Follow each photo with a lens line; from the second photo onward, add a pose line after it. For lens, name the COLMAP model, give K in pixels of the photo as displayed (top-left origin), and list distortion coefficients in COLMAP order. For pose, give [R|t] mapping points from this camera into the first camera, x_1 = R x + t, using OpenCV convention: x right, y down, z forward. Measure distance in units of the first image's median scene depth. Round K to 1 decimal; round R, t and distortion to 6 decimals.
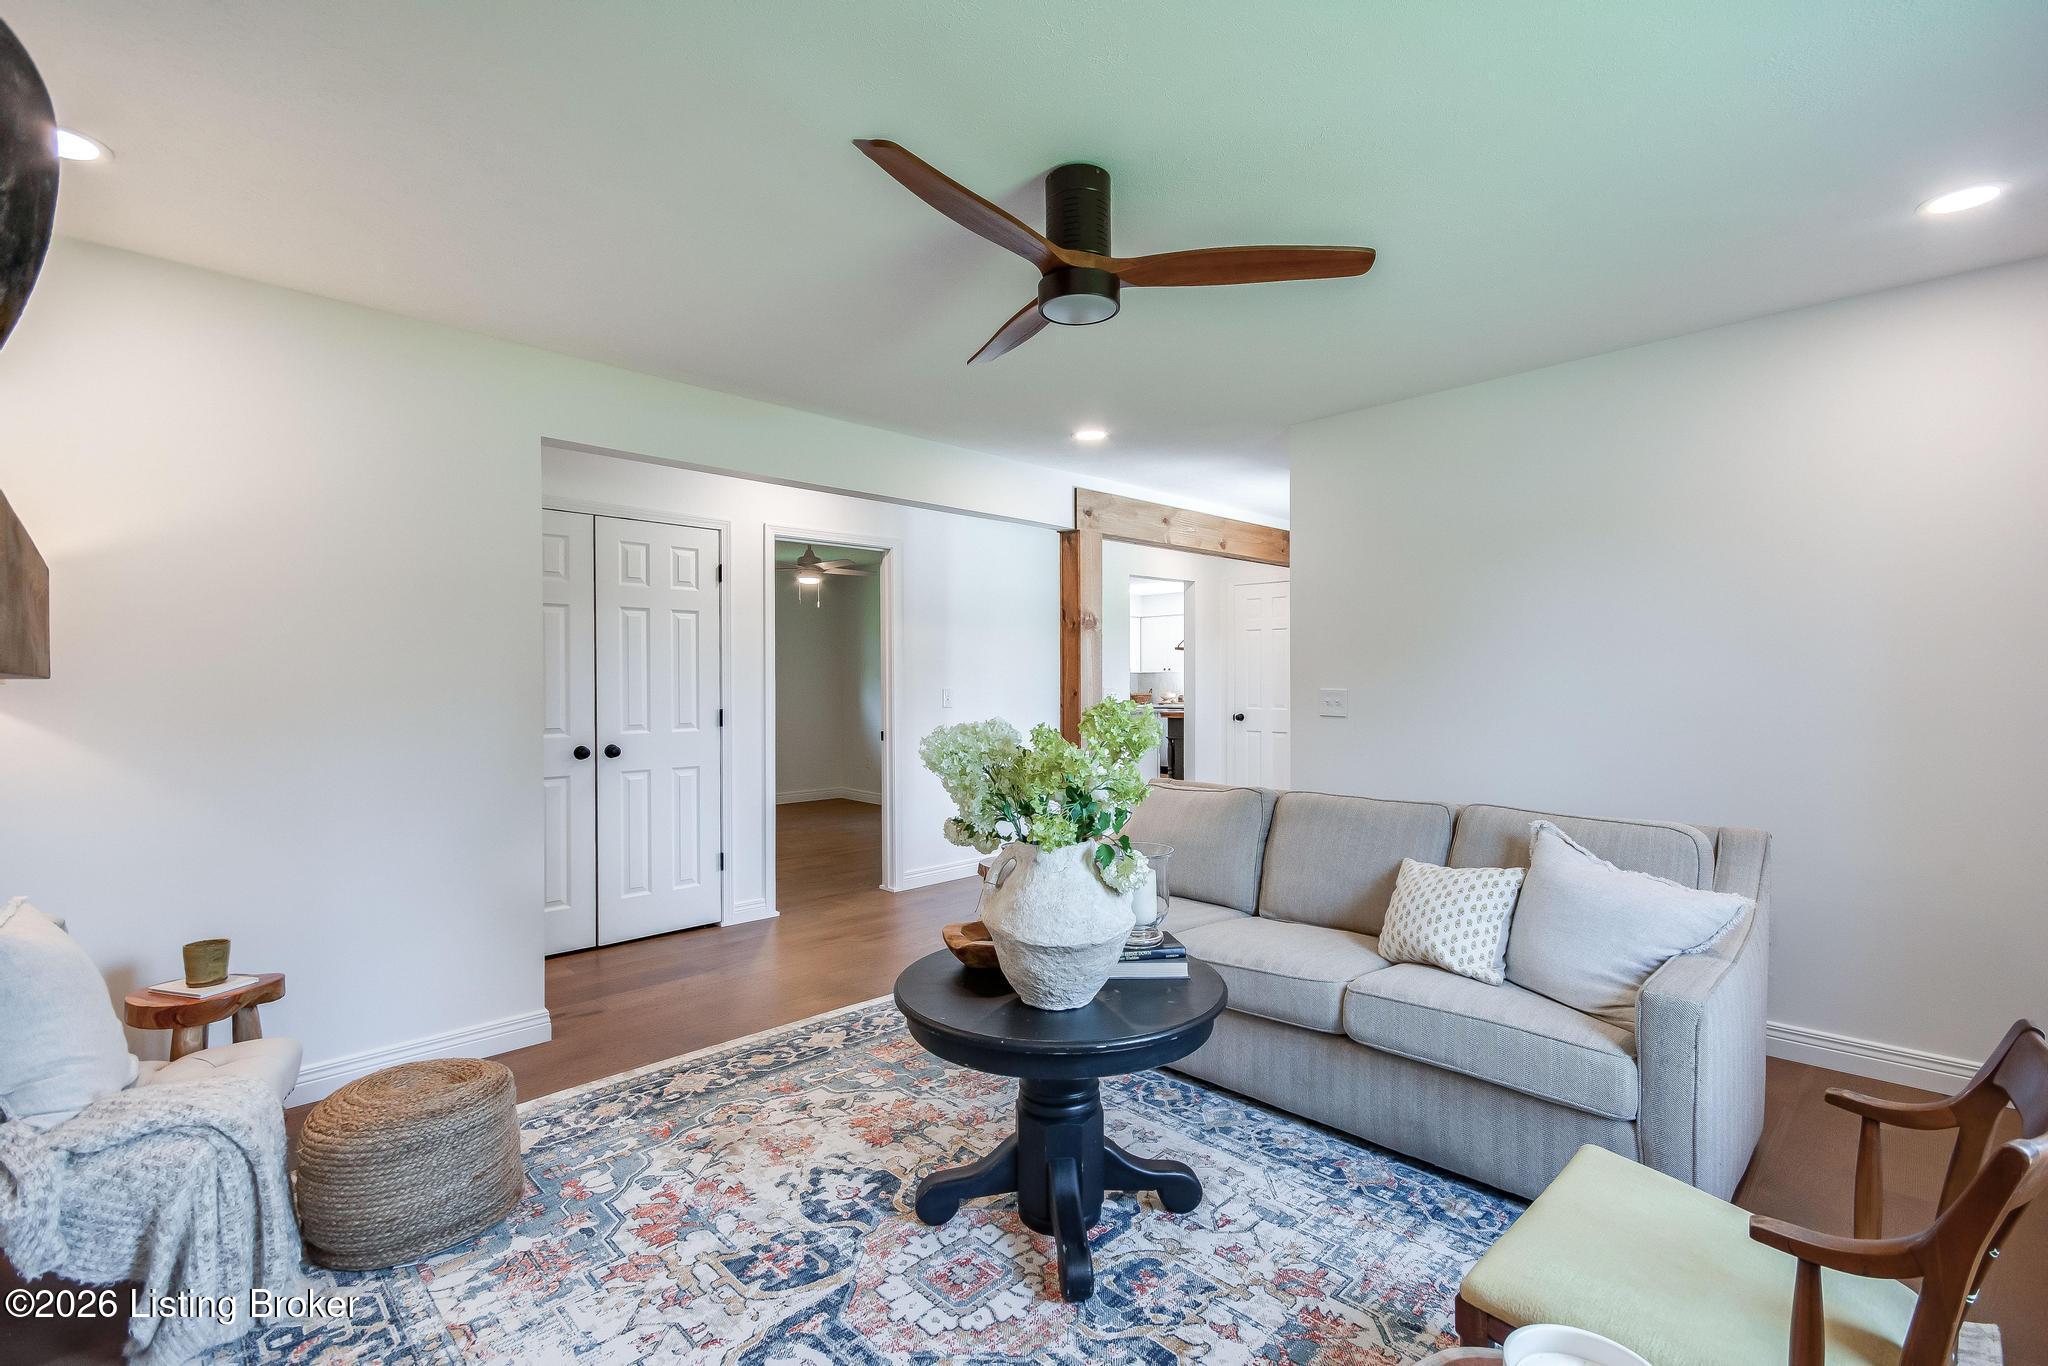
lens RADIAL K [[901.2, 0, 1023.7], [0, 901.2, 694.8], [0, 0, 1]] dist [0.002733, 0.000173]
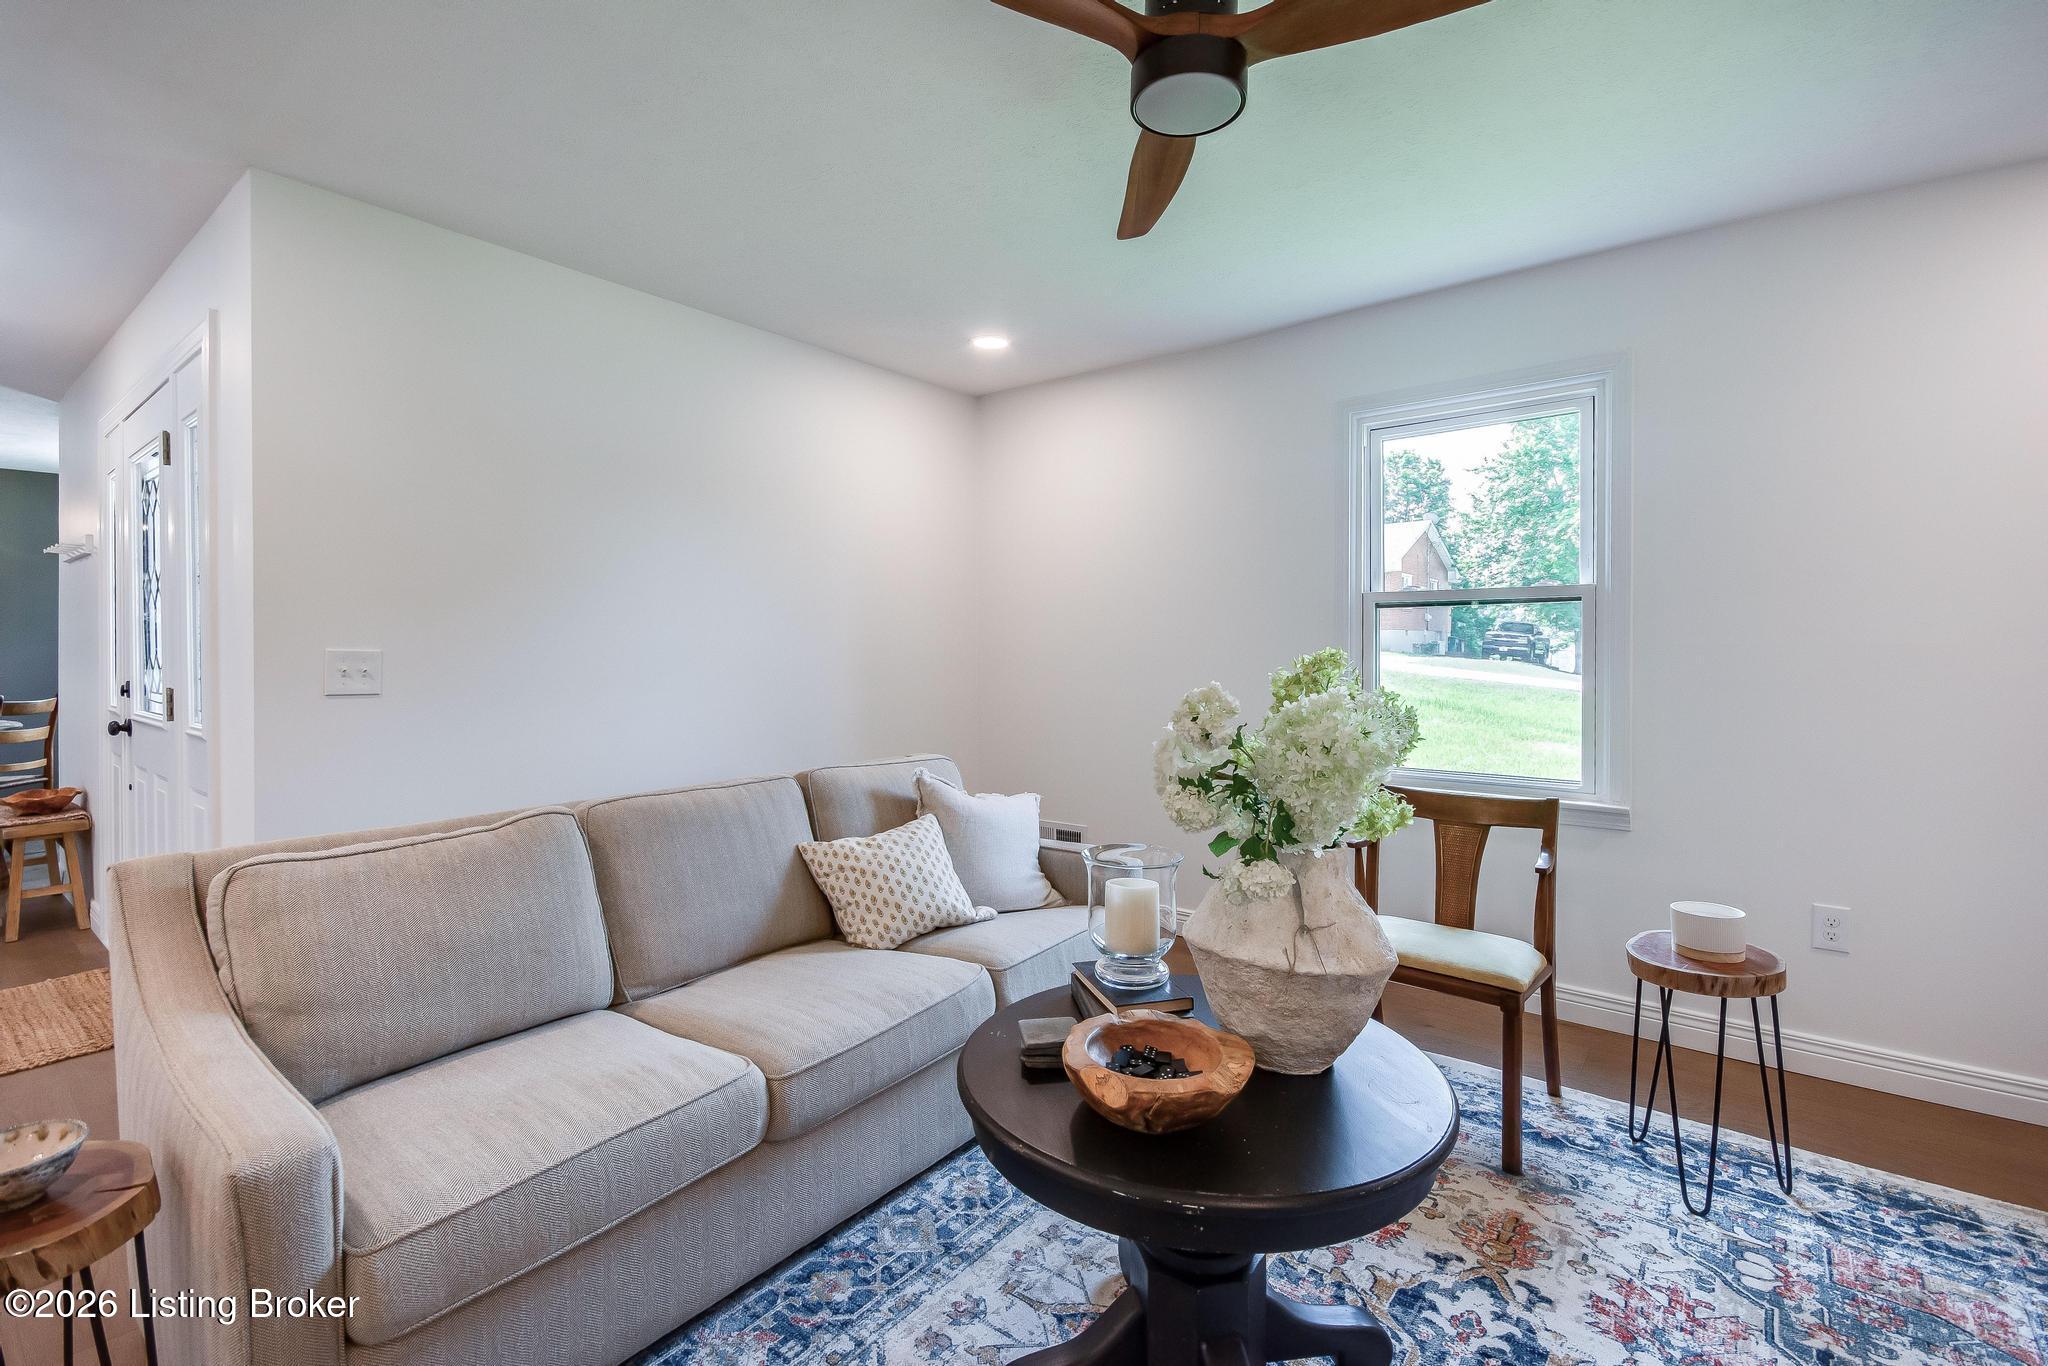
lens RADIAL K [[908.1, 0, 1033.8], [0, 908.1, 663.6], [0, 0, 1]] dist [0.001219, 0.000115]
pose [[-0.134235, -0.005844, 0.990932, -0.523465], [0.013815, 0.999874, 0.007768, 0.007247], [-0.990853, 0.014732, -0.134137, 1.016125]]
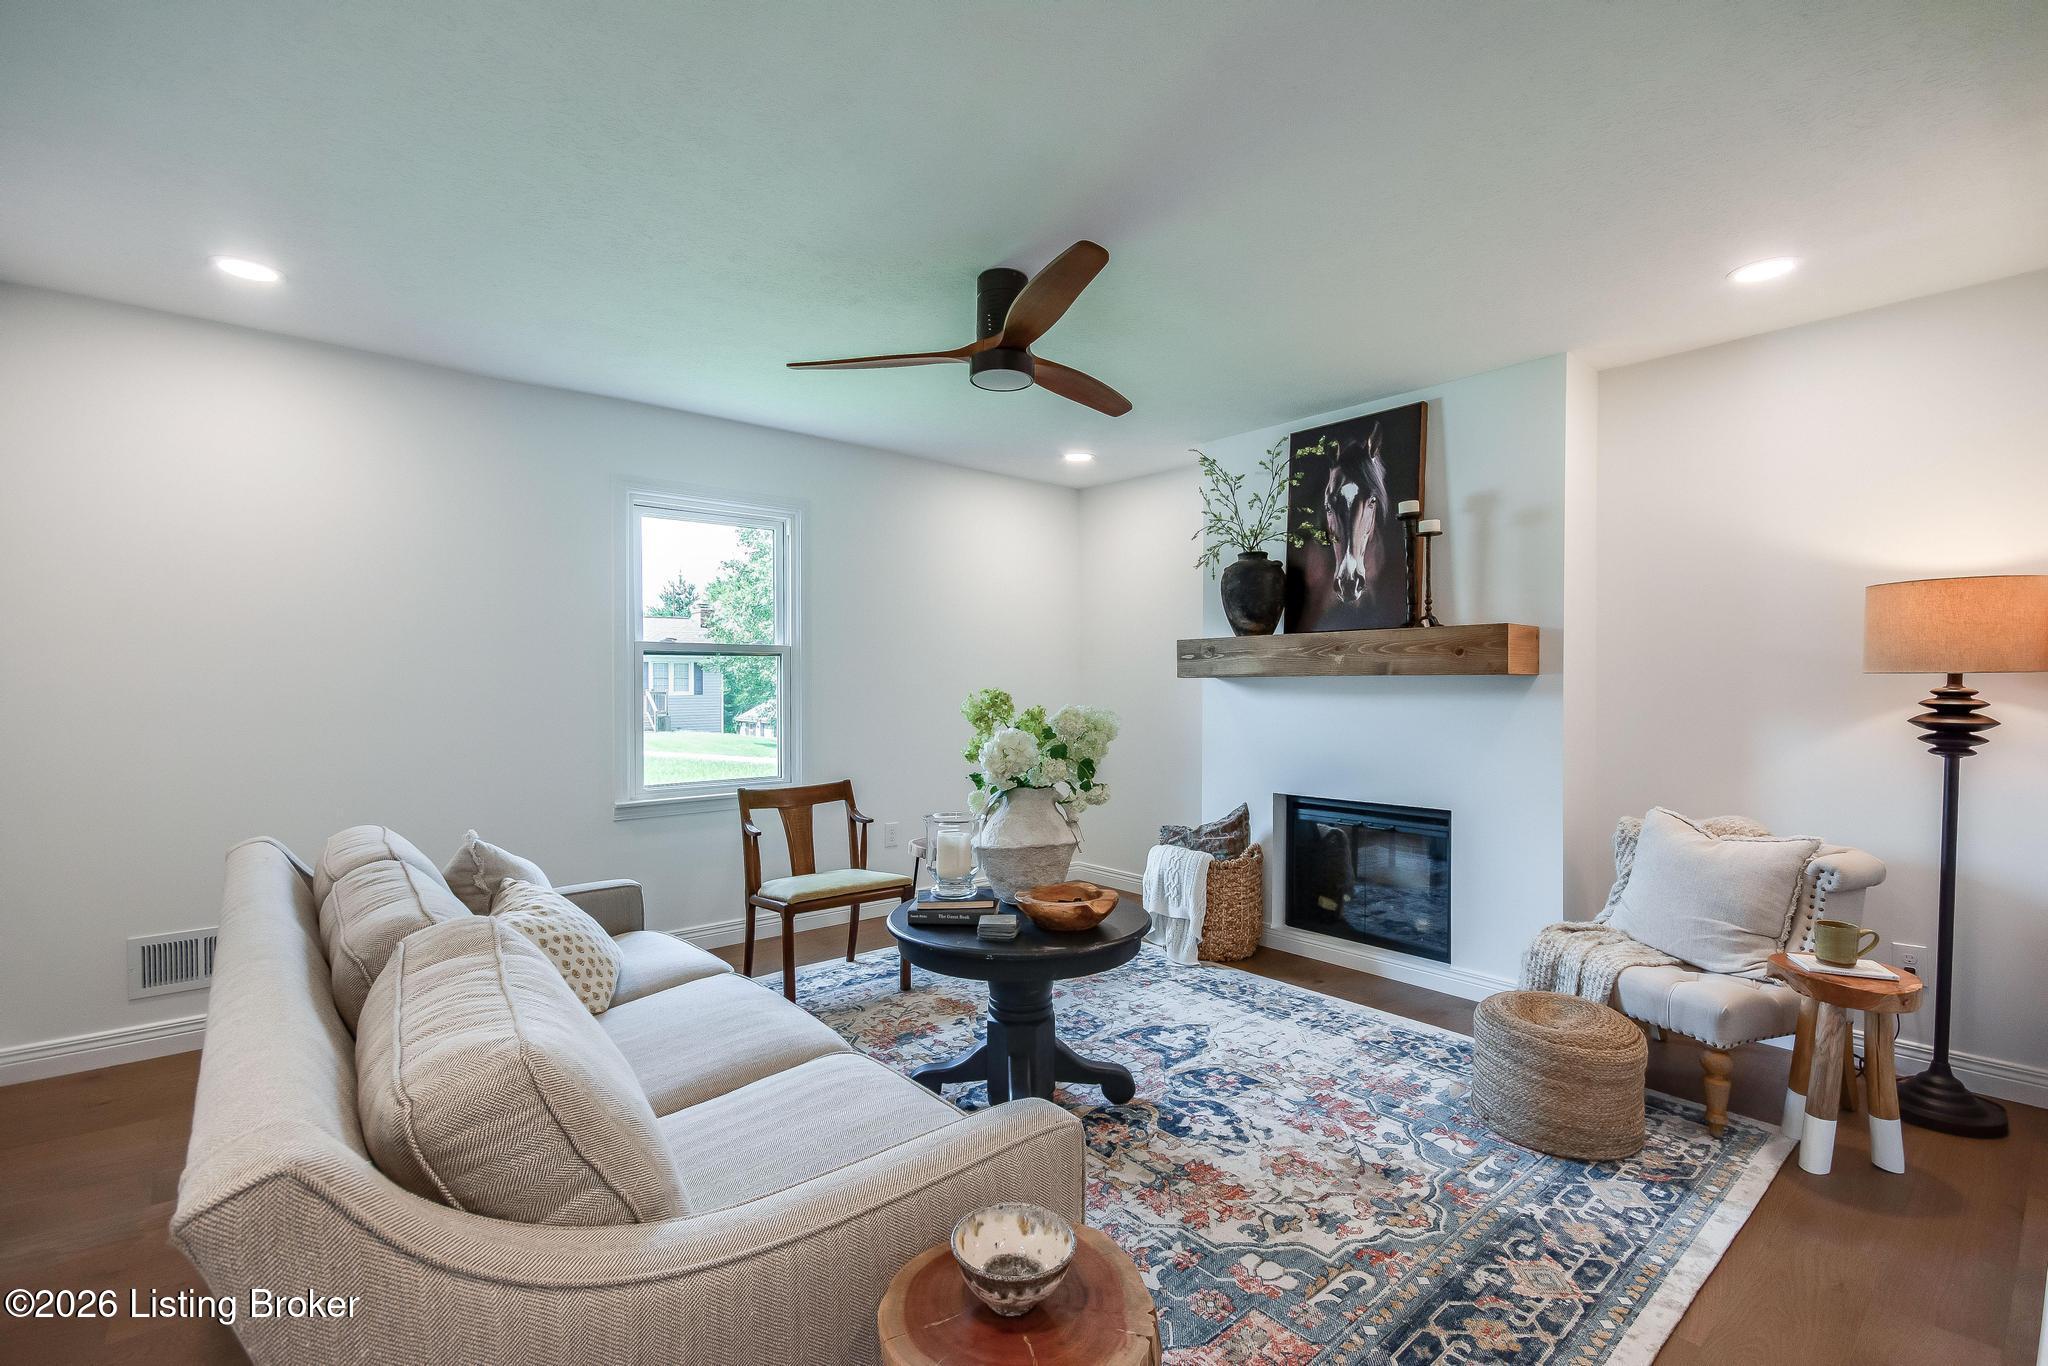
lens RADIAL K [[896.9, 0, 1024.0], [0, 896.9, 683.0], [0, 0, 1]] dist [0.000777, 0.000102]
pose [[-0.997874, 0.005525, 0.064946, -0.041245], [0.006247, 0.999921, 0.010907, -0.017159], [-0.064880, 0.011289, -0.997829, 1.885039]]
